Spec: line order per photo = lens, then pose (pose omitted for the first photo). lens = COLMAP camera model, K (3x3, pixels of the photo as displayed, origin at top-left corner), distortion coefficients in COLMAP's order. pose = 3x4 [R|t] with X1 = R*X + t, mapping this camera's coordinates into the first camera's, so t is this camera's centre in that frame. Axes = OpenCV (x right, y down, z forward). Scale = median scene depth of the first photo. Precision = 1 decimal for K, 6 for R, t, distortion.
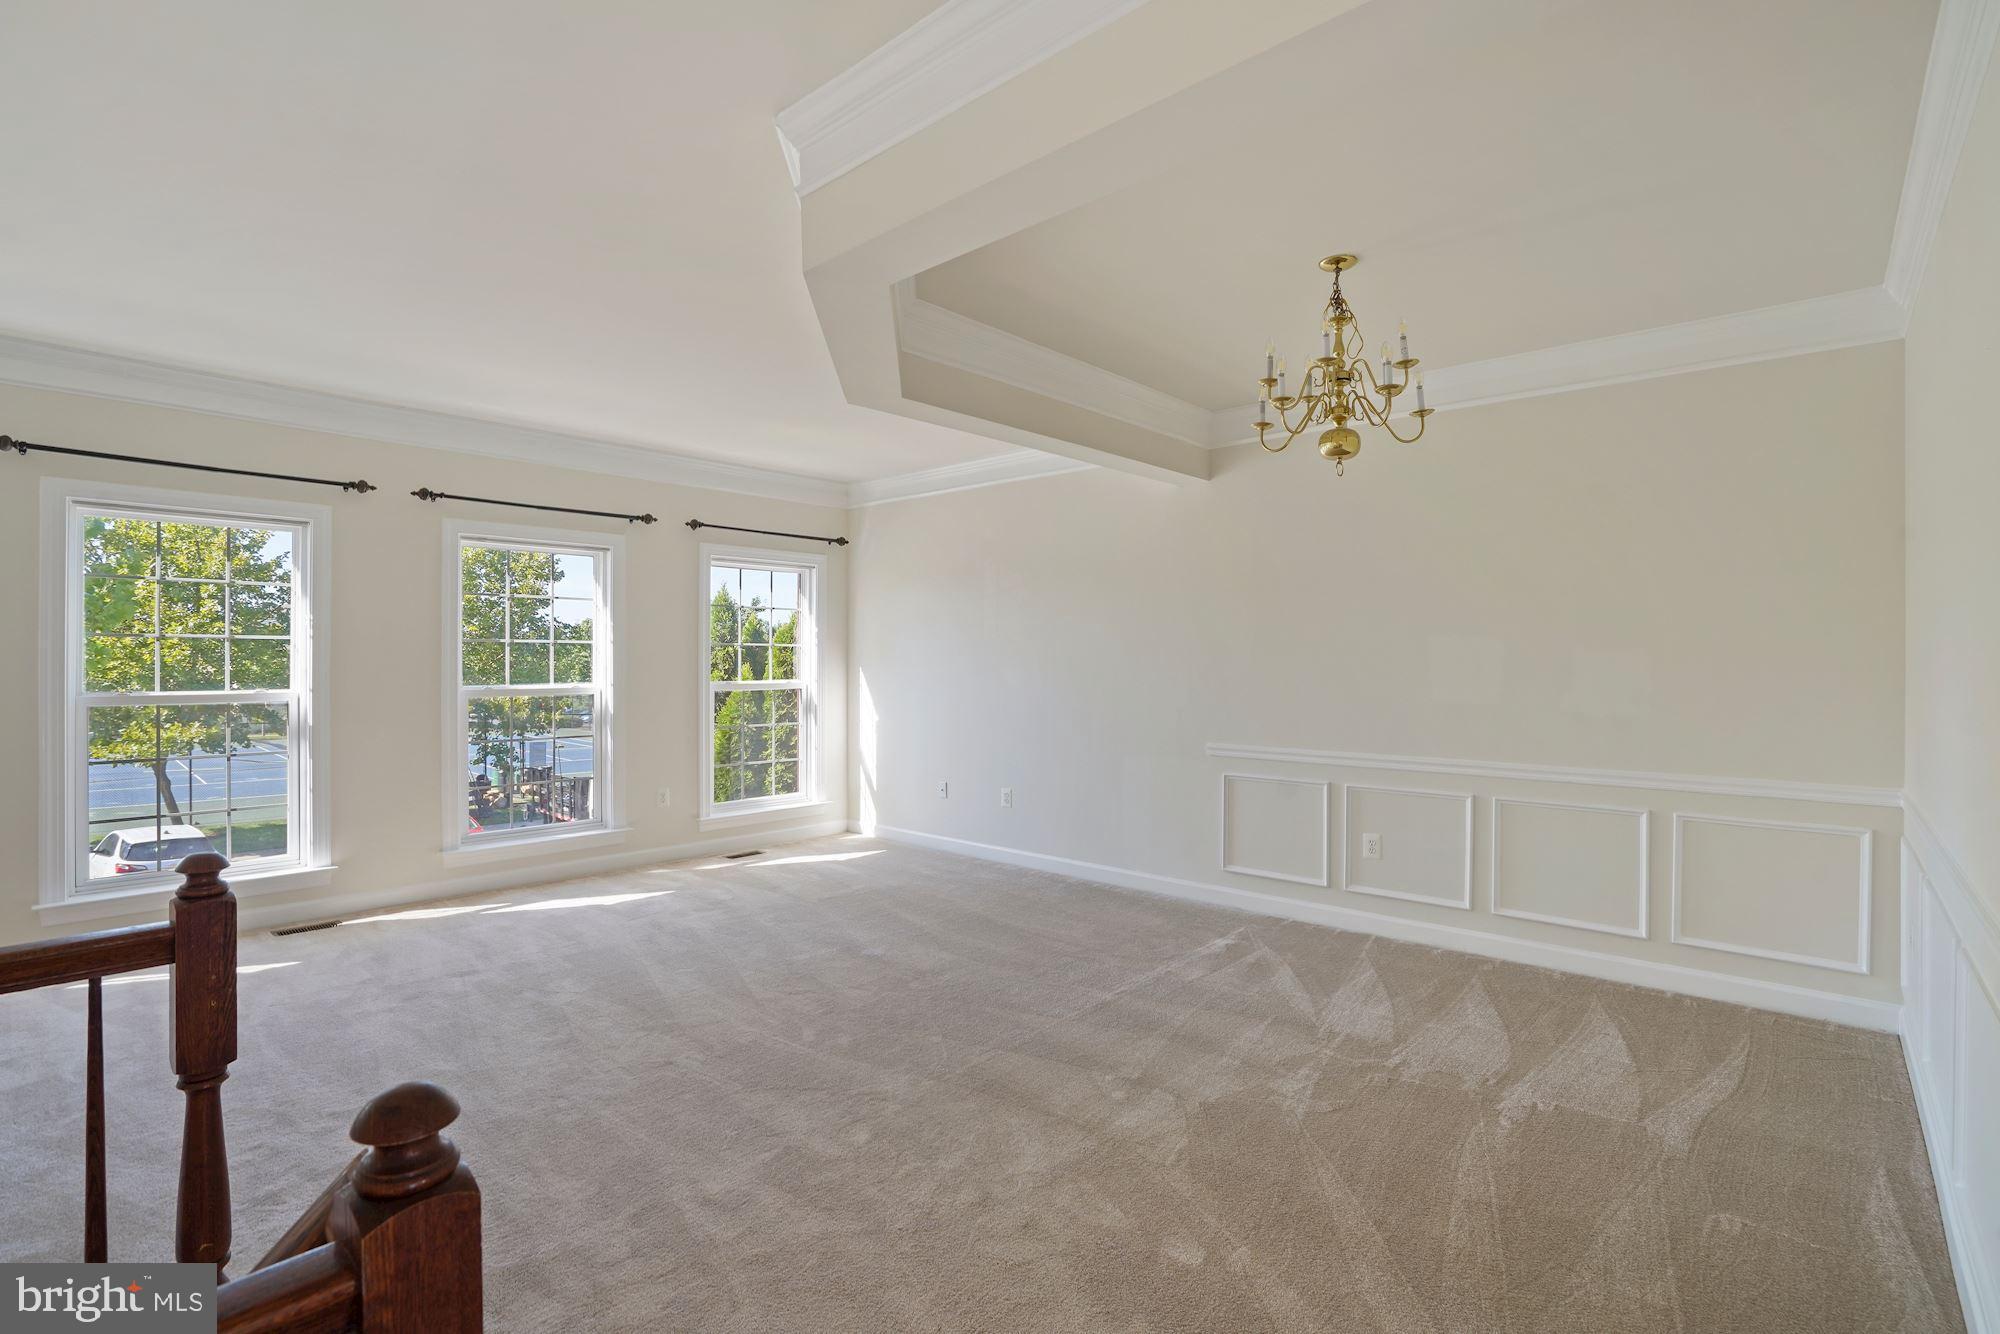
lens RADIAL K [[934.9, 0, 994.0], [0, 934.9, 660.1], [0, 0, 1]] dist [-0.054771, 0.019359]
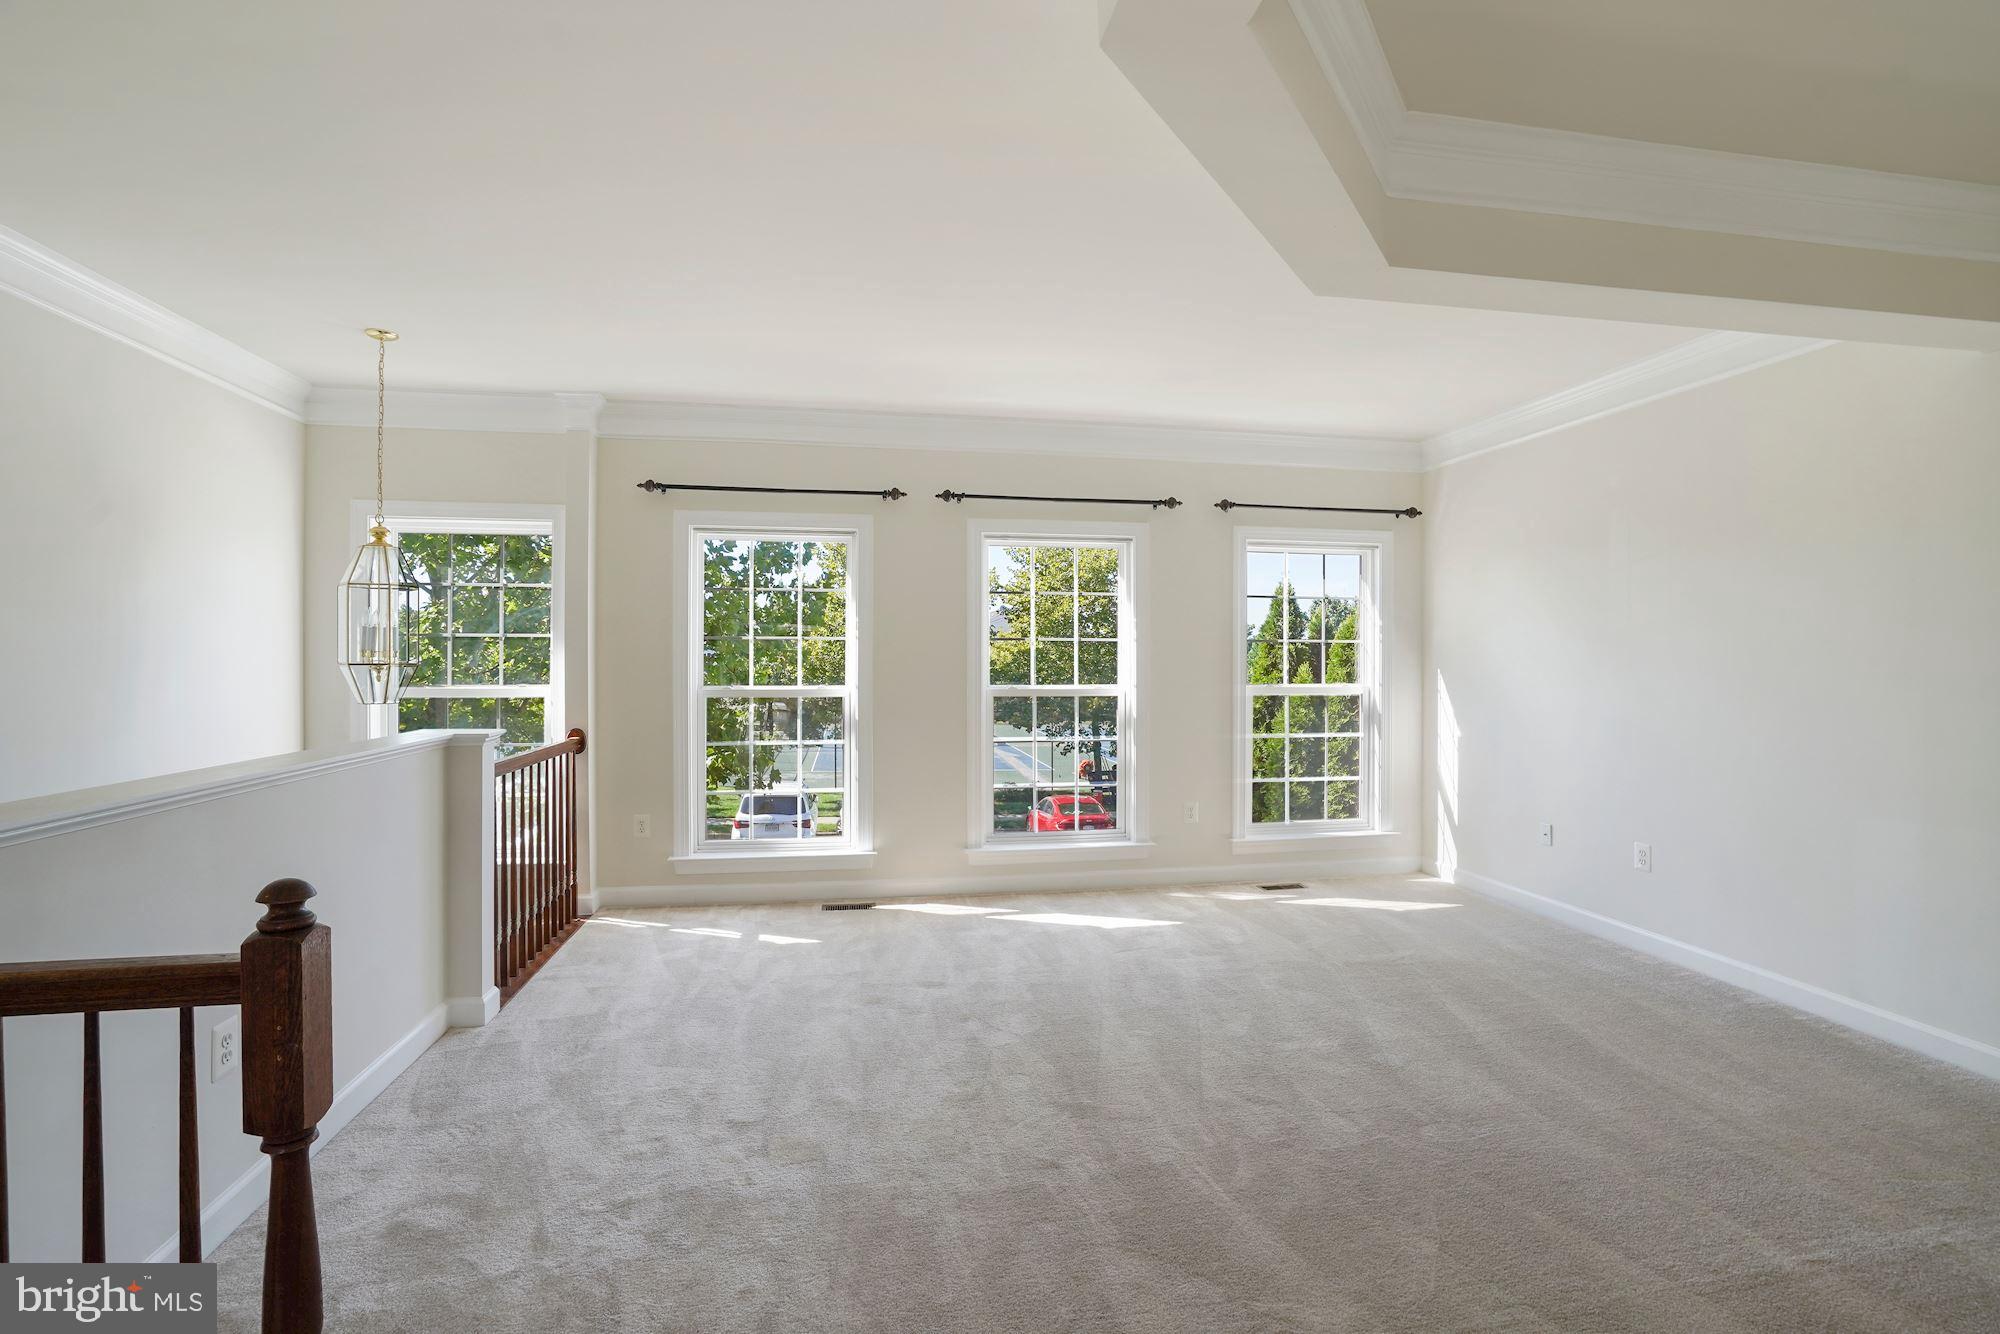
lens RADIAL K [[934.9, 0, 1004.6], [0, 934.9, 663.0], [0, 0, 1]] dist [-0.054771, 0.019359]
pose [[0.796753, 0.002503, -0.604299, 0.047682], [-0.000923, 0.999995, 0.002924, 0.001251], [0.604304, -0.001771, 0.796752, 0.181554]]
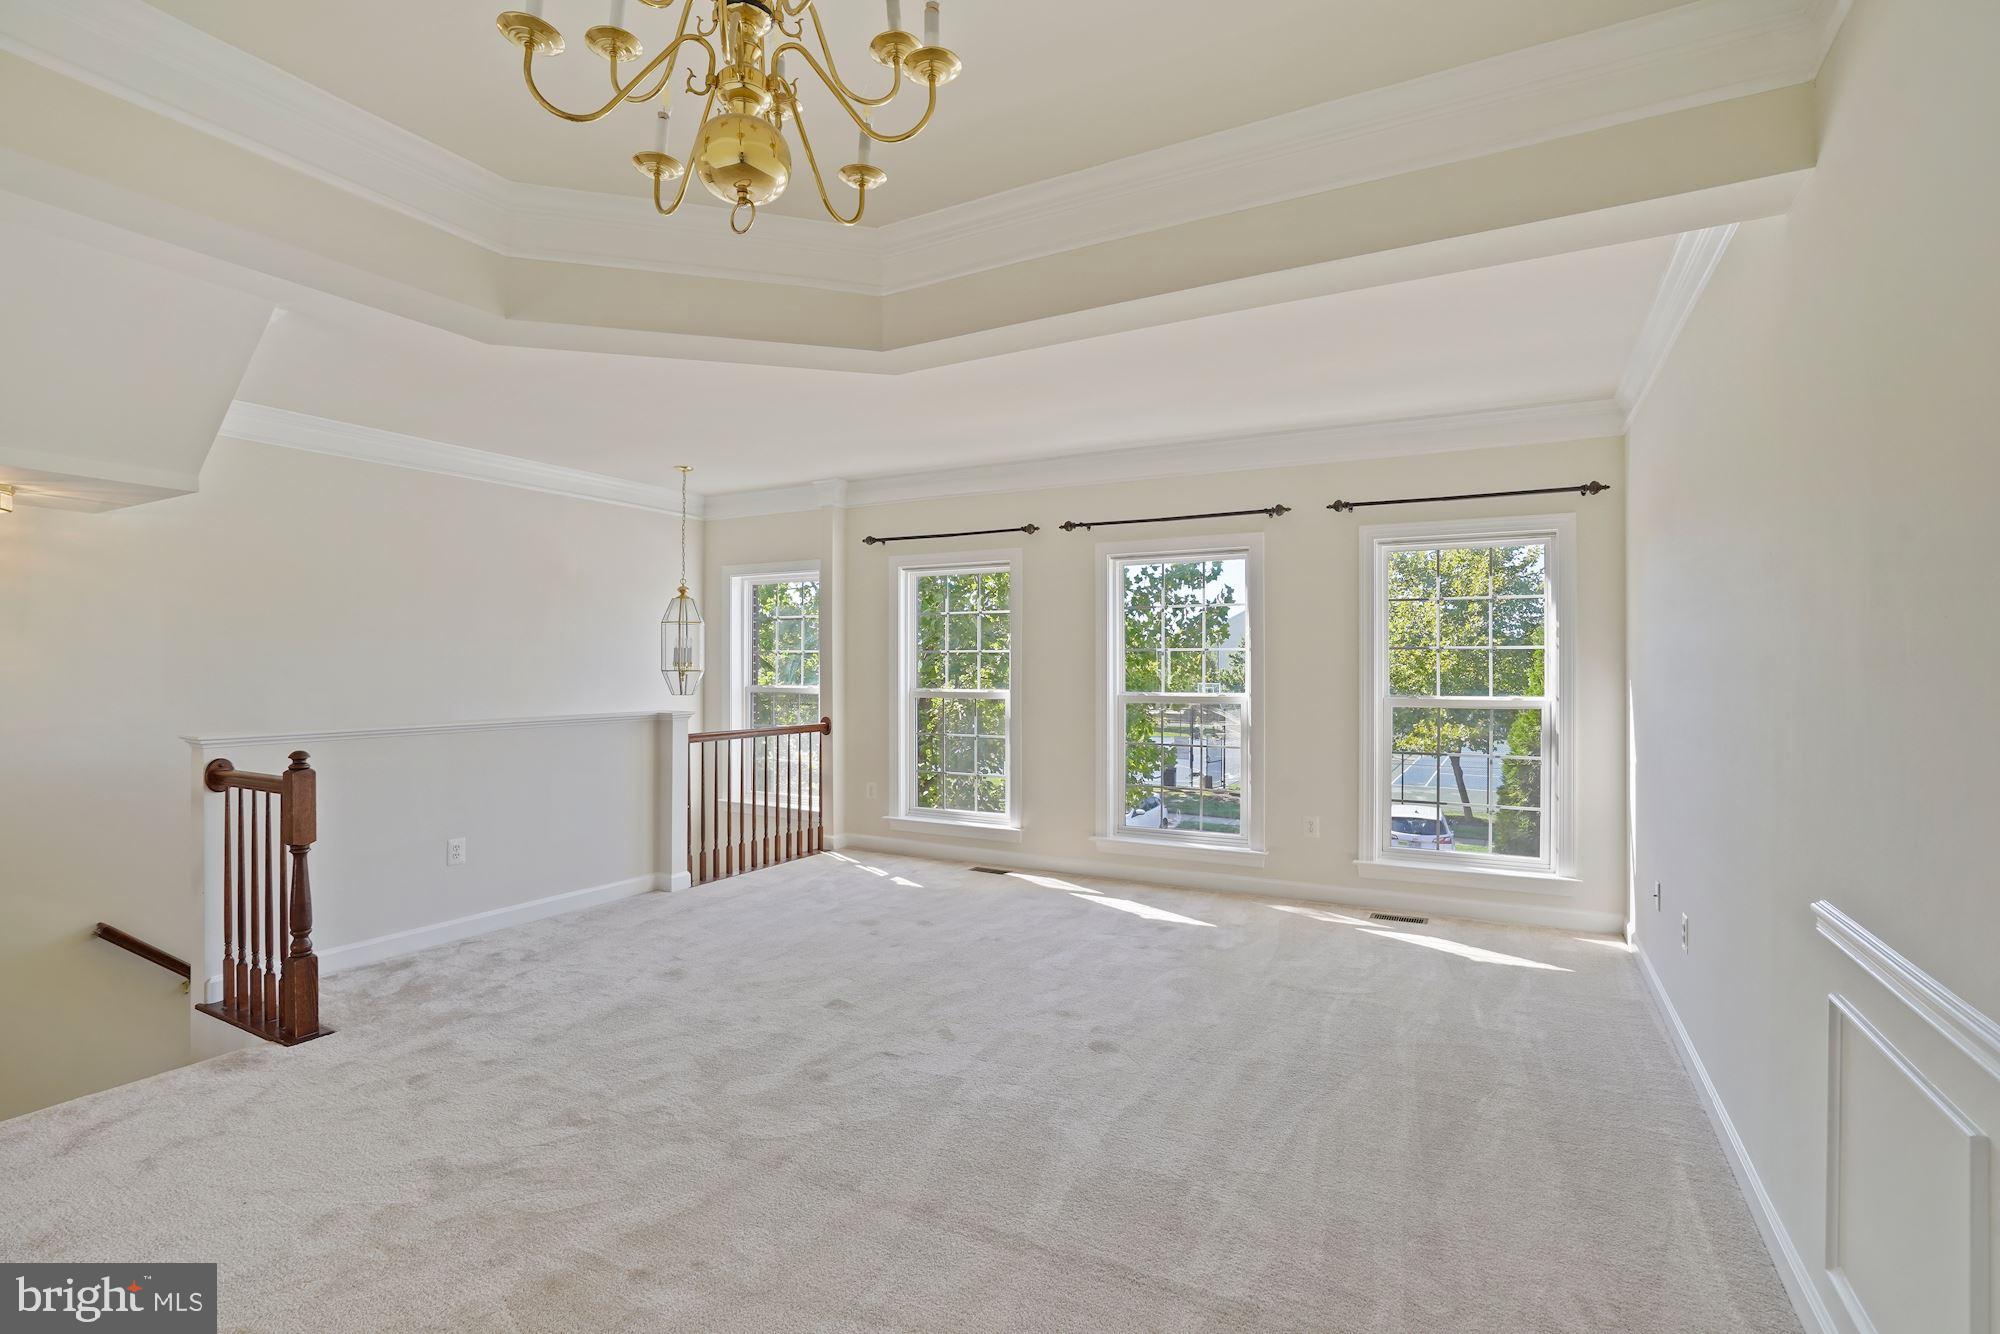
lens RADIAL K [[934.9, 0, 1000.4], [0, 934.9, 666.9], [0, 0, 1]] dist [-0.054771, 0.019359]
pose [[0.239822, -0.001281, -0.970816, 0.439593], [-0.001805, 0.999997, -0.001765, 0.001056], [0.970815, 0.002175, 0.239819, 0.537604]]
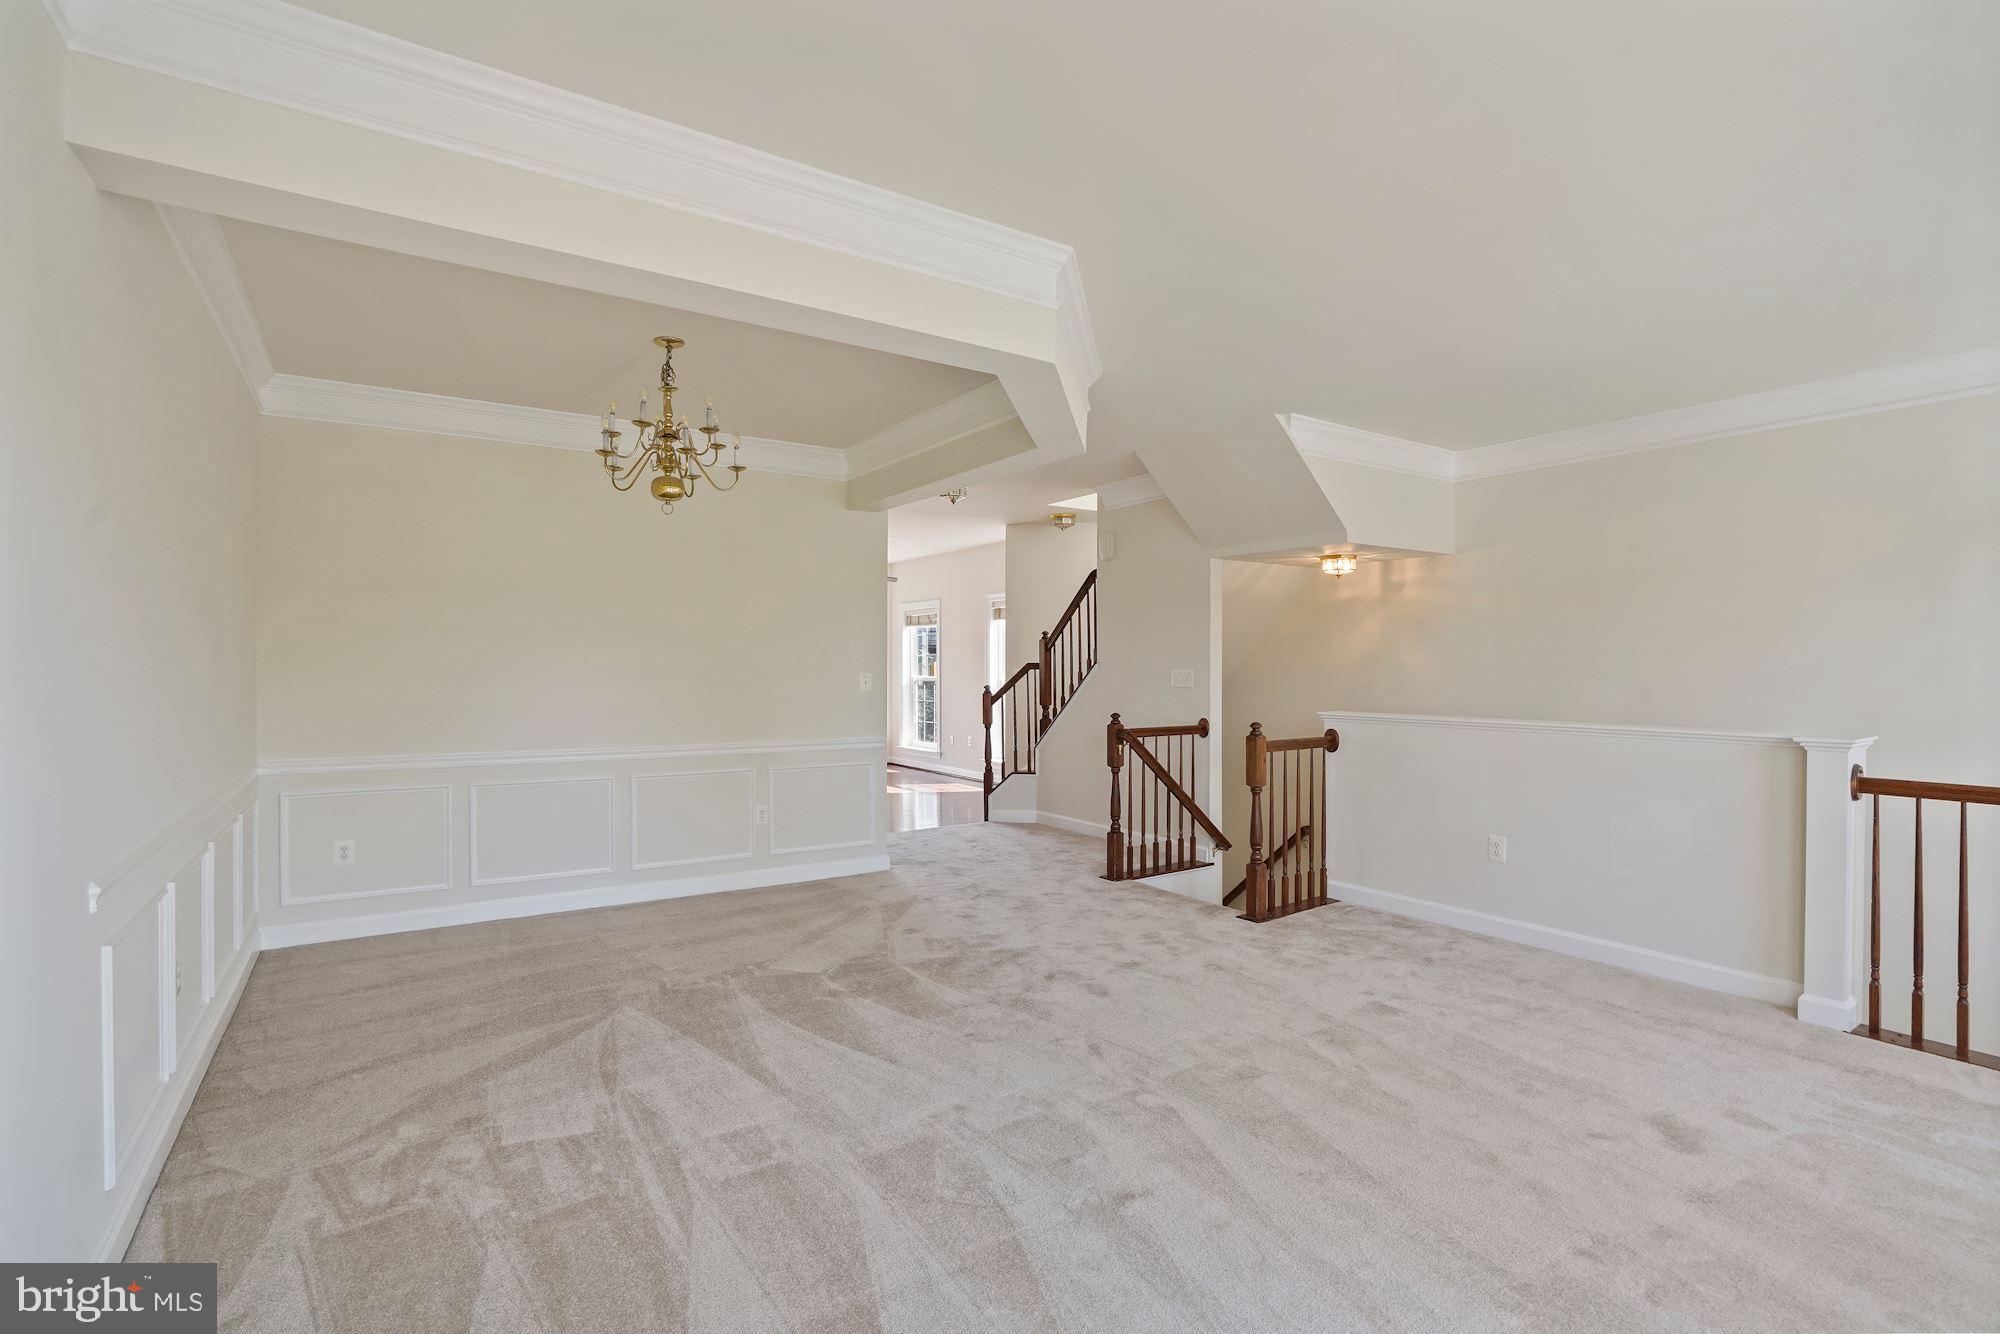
lens RADIAL K [[934.9, 0, 1006.2], [0, 934.9, 661.5], [0, 0, 1]] dist [-0.054771, 0.019359]
pose [[-0.971140, 0.008229, 0.238369, -0.216694], [0.007069, 0.999959, -0.005724, -0.001443], [-0.238406, -0.003874, -0.971158, 1.146985]]
